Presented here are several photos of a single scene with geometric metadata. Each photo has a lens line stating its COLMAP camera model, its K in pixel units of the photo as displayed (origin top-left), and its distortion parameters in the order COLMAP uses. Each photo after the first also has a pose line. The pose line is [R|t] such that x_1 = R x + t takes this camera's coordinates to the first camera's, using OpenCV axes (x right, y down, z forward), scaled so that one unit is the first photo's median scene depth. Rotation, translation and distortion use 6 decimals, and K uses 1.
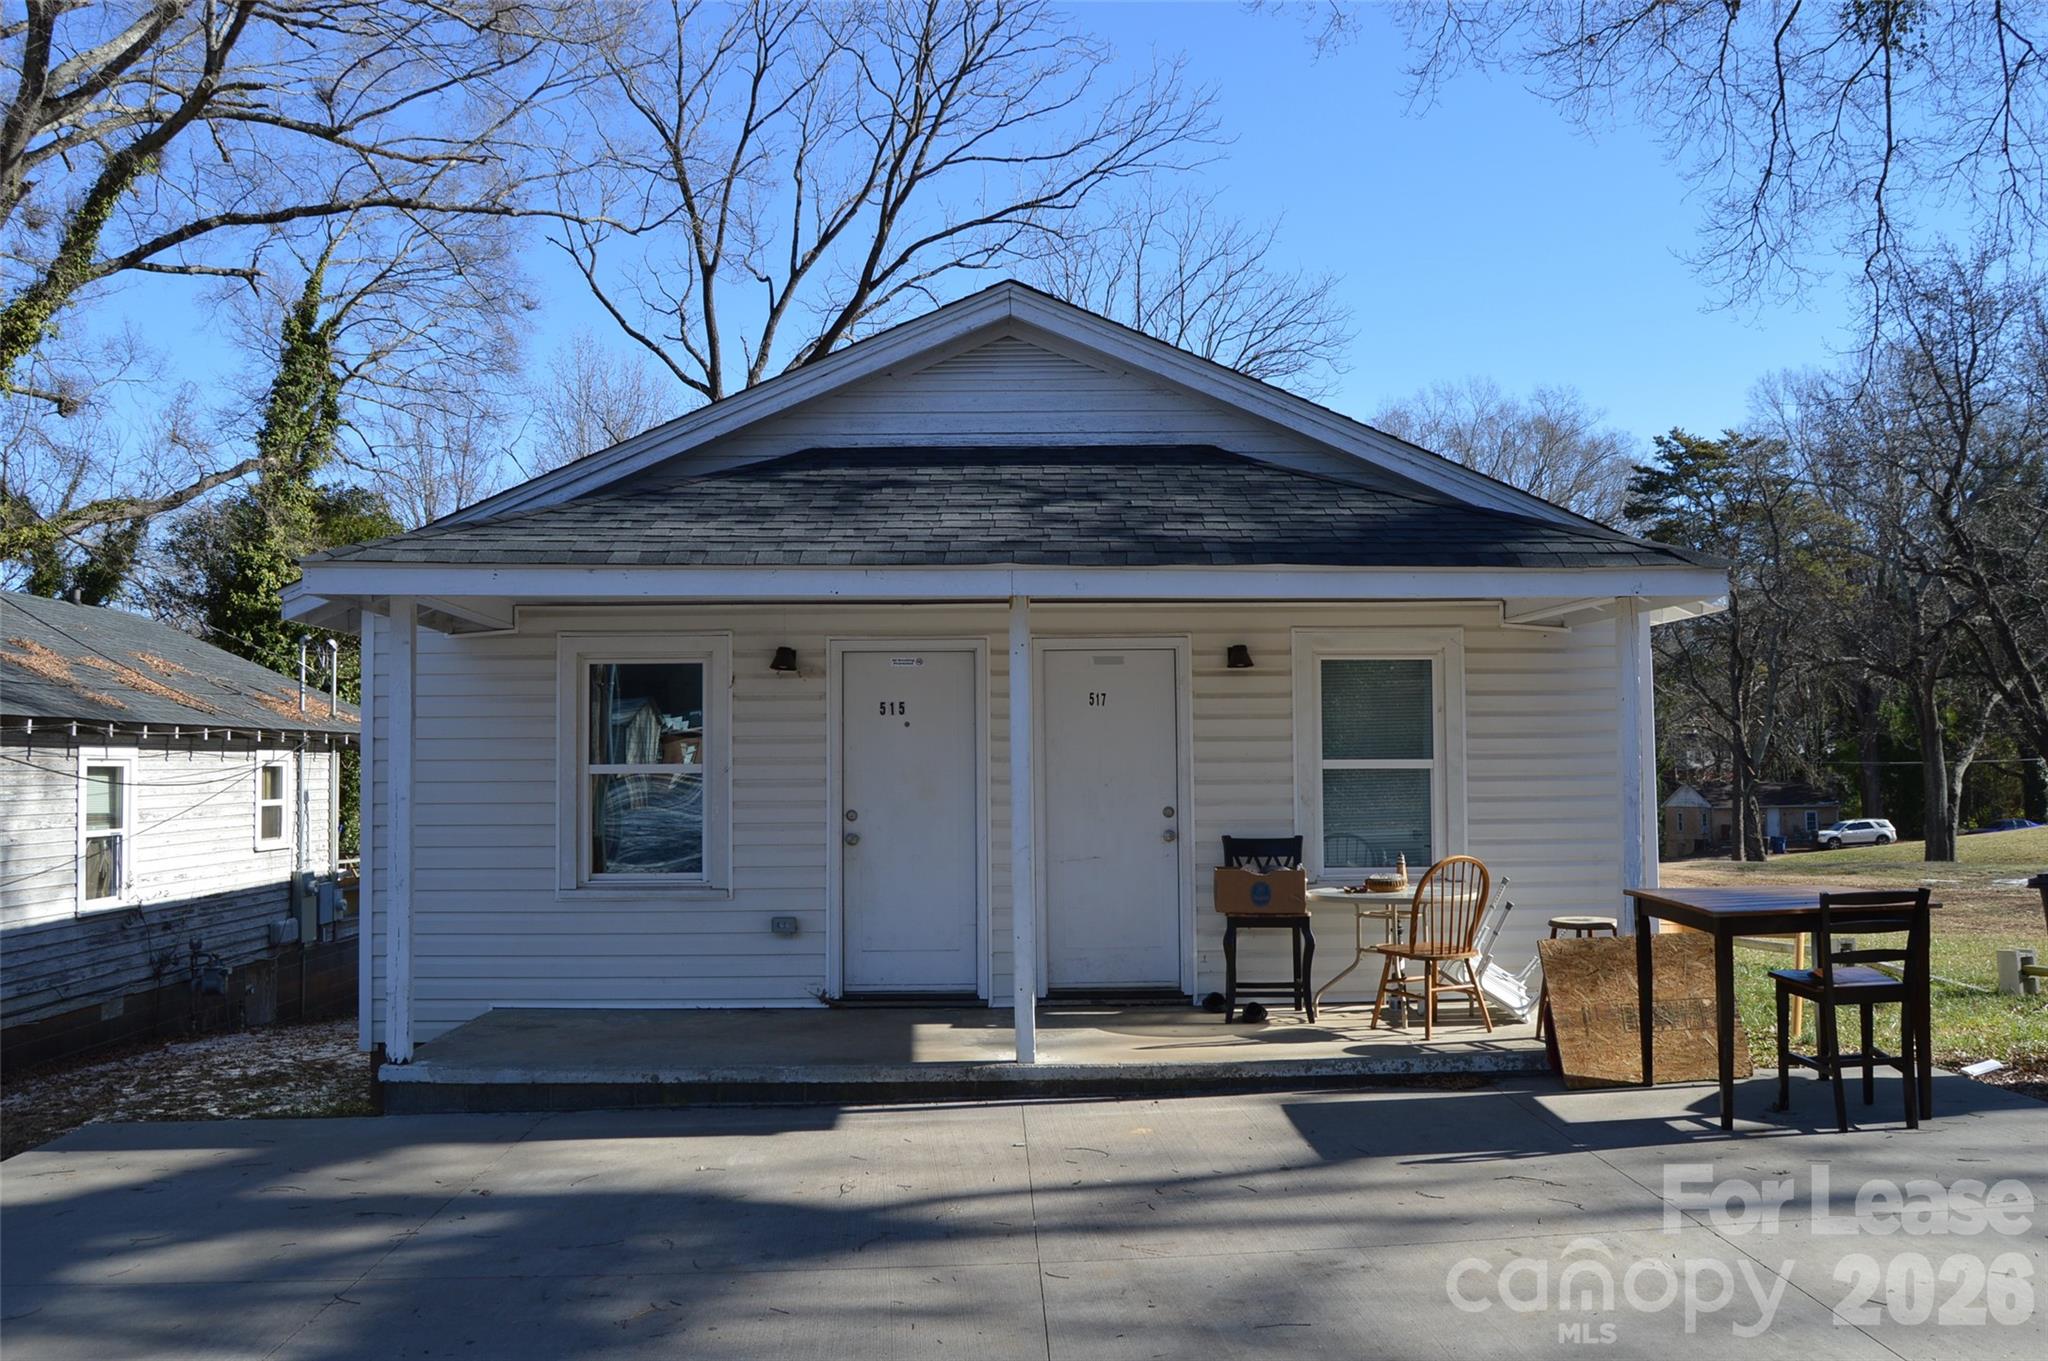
lens RADIAL K [[1597.4, 0, 1017.3], [0, 1597.4, 678.4], [0, 0, 1]] dist [-0.092624, 0.036229]
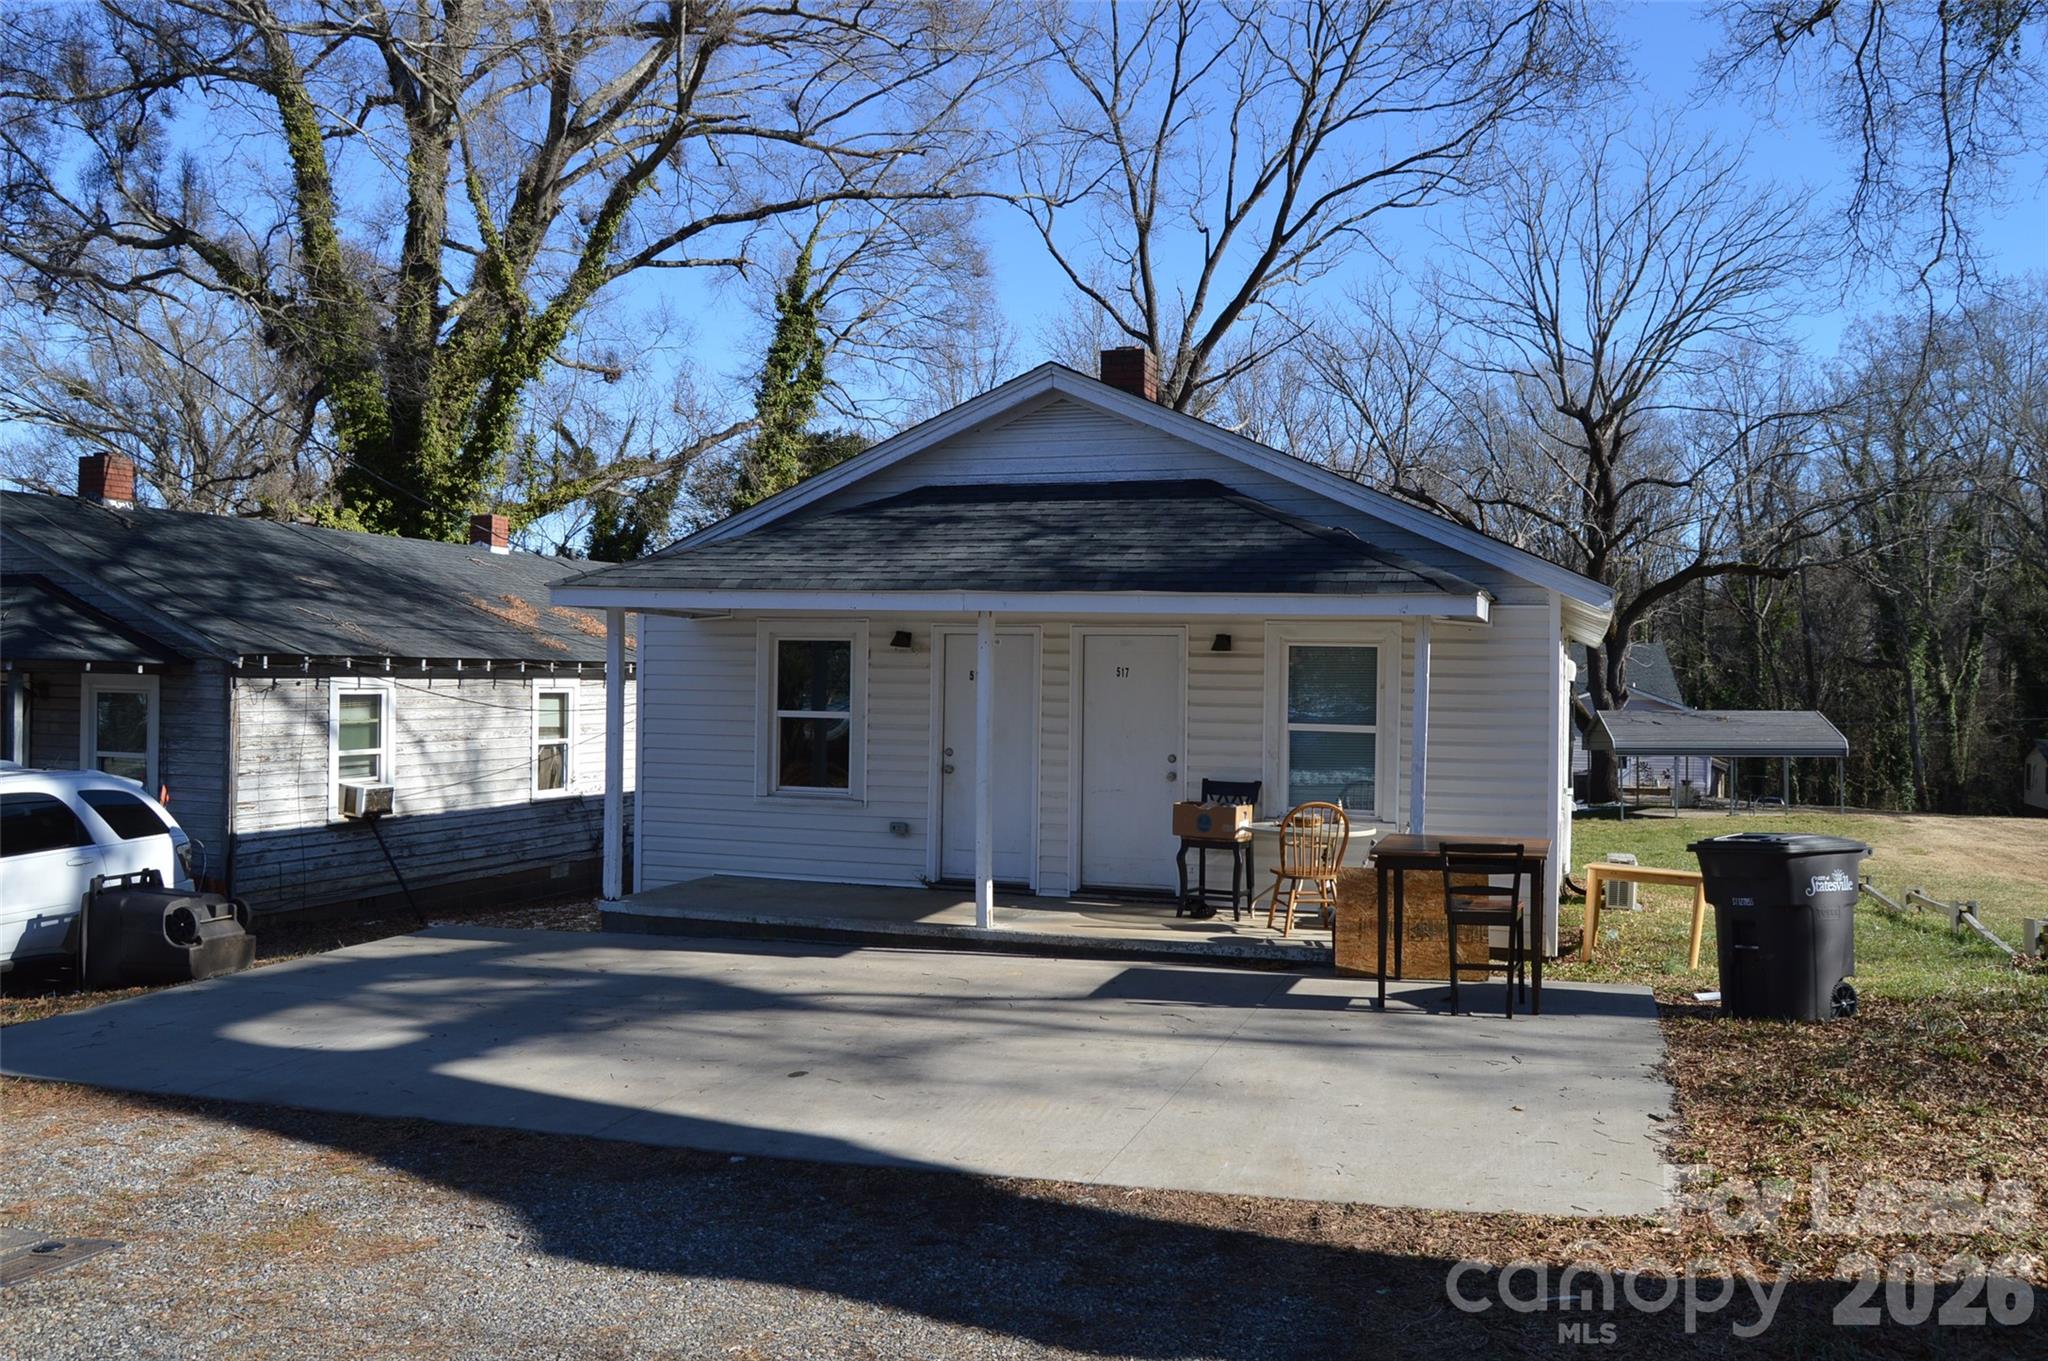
lens RADIAL K [[1597.4, 0, 1008.1], [0, 1597.4, 683.5], [0, 0, 1]] dist [-0.092624, 0.036229]
pose [[0.944218, 0.024018, -0.328445, 0.201446], [-0.005799, 0.998395, 0.056340, -0.026384], [0.329271, -0.051292, 0.942841, -0.146569]]
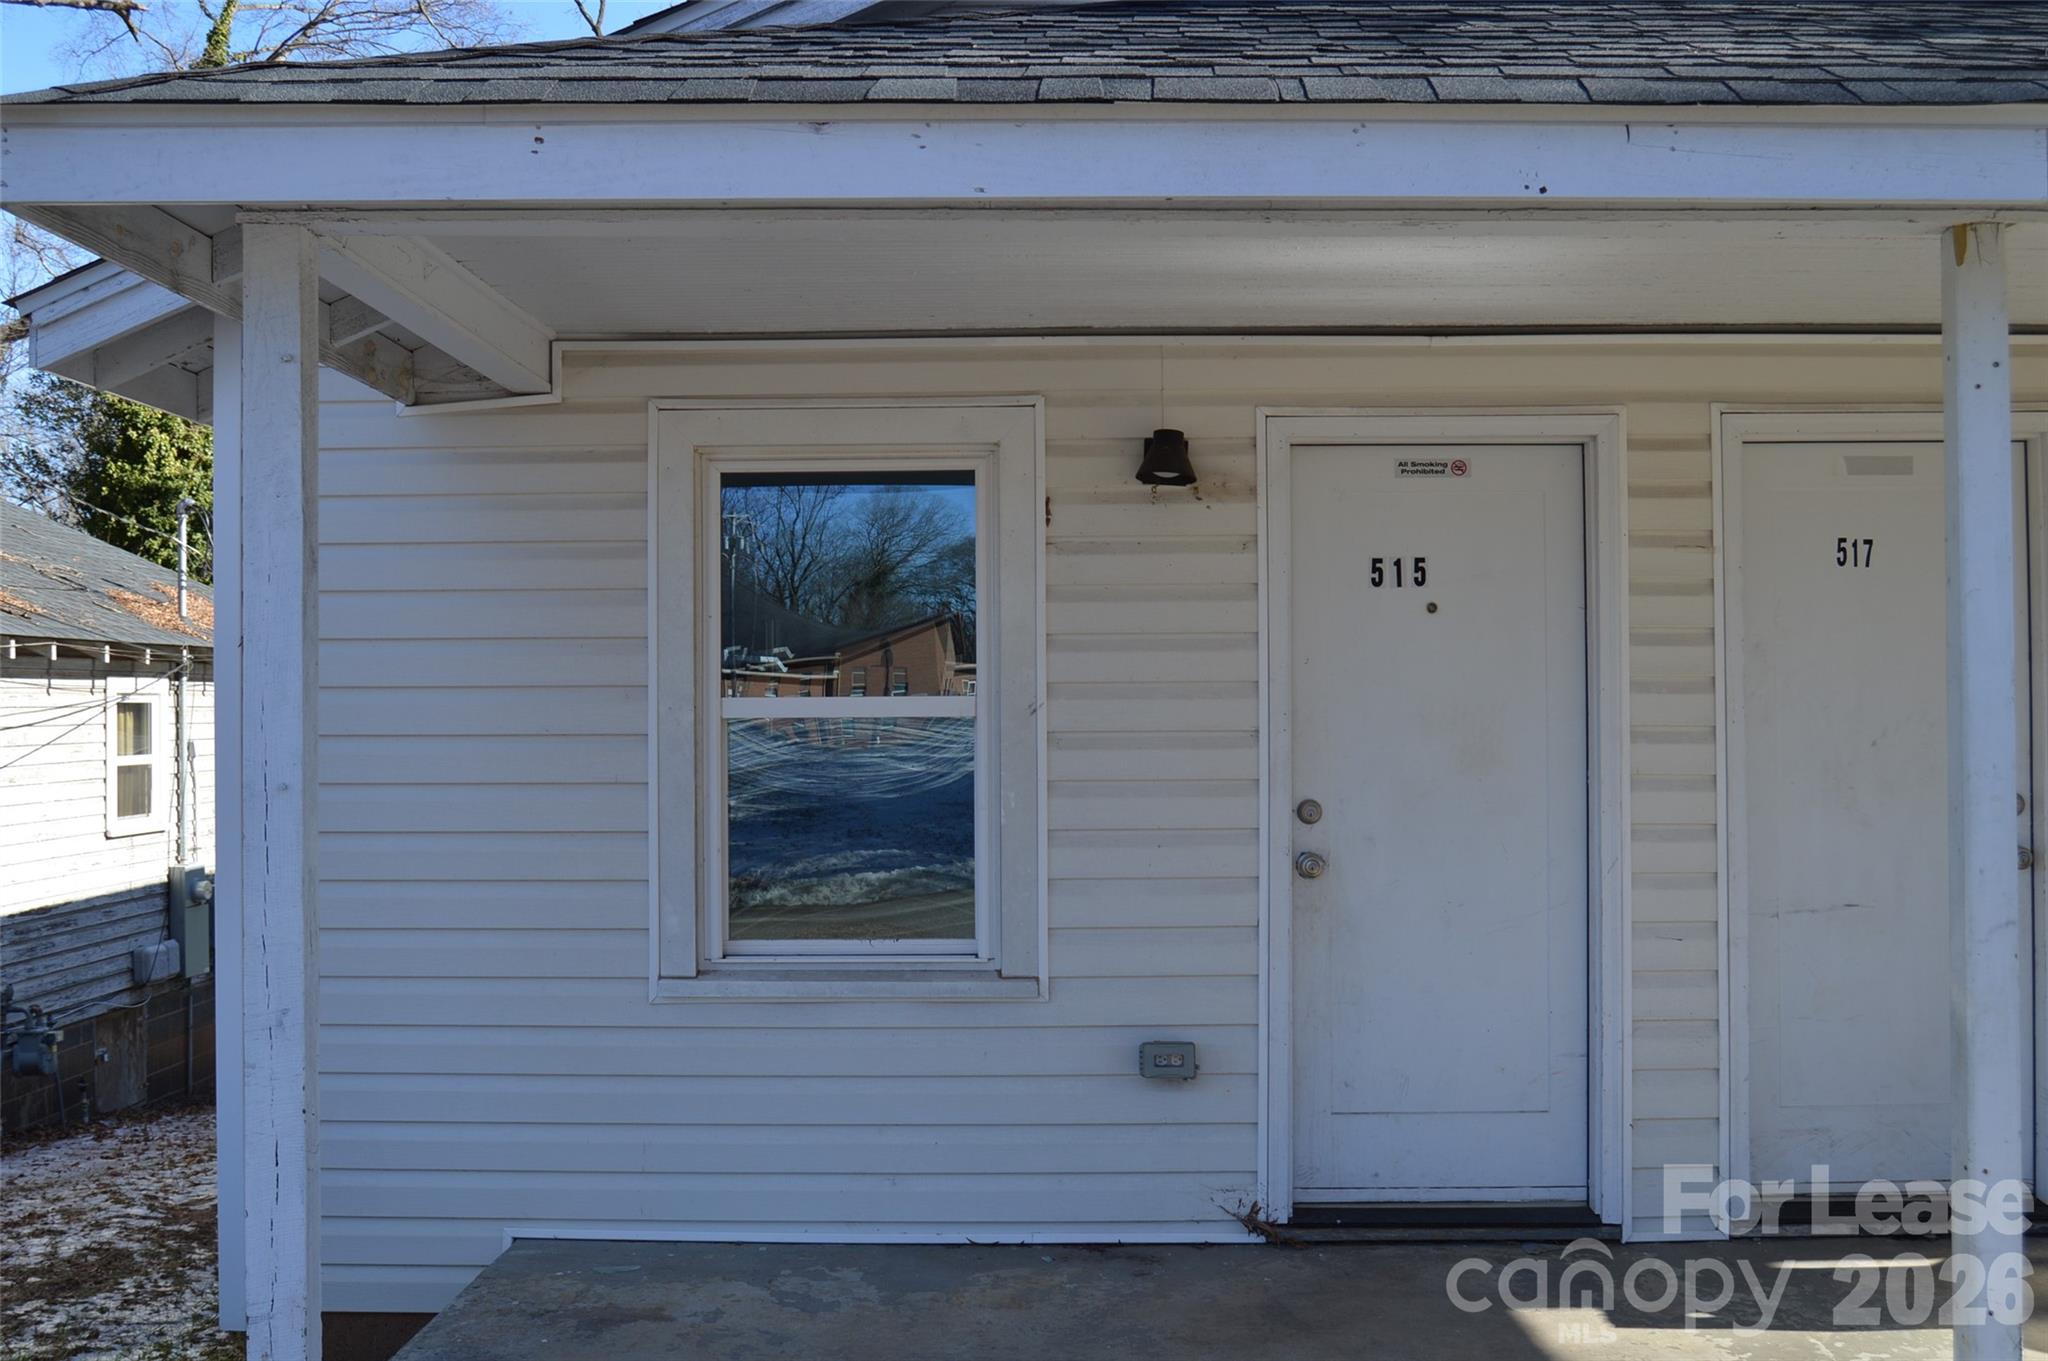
lens RADIAL K [[2031.4, 0, 1042.2], [0, 2031.4, 677.7], [0, 0, 1]] dist [-0.061798, 0.000000]
pose [[0.999068, 0.001884, -0.043114, -0.077807], [-0.000060, 0.999106, 0.042274, 0.012366], [0.043155, -0.042232, 0.998175, 0.217709]]
